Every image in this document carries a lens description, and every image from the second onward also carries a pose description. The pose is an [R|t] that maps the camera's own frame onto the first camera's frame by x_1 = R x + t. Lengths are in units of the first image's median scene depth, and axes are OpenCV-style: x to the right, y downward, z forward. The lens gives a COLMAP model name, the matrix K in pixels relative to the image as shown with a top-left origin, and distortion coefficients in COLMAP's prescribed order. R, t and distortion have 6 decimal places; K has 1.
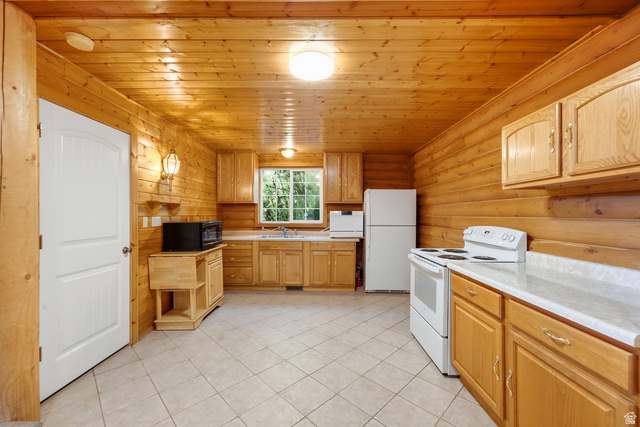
lens RADIAL K [[259.9, 0, 324.1], [0, 259.9, 214.9], [0, 0, 1]] dist [-0.000079, 0.000057]
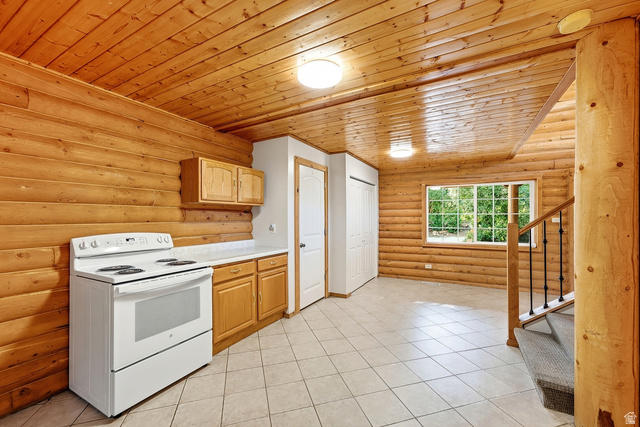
lens RADIAL K [[259.9, 0, 324.1], [0, 259.9, 214.9], [0, 0, 1]] dist [-0.000079, 0.000057]
pose [[-0.881717, 0.004838, 0.471754, -0.519264], [0.001694, 0.999973, -0.007089, -0.017473], [-0.471776, -0.005451, -0.881702, 1.800228]]
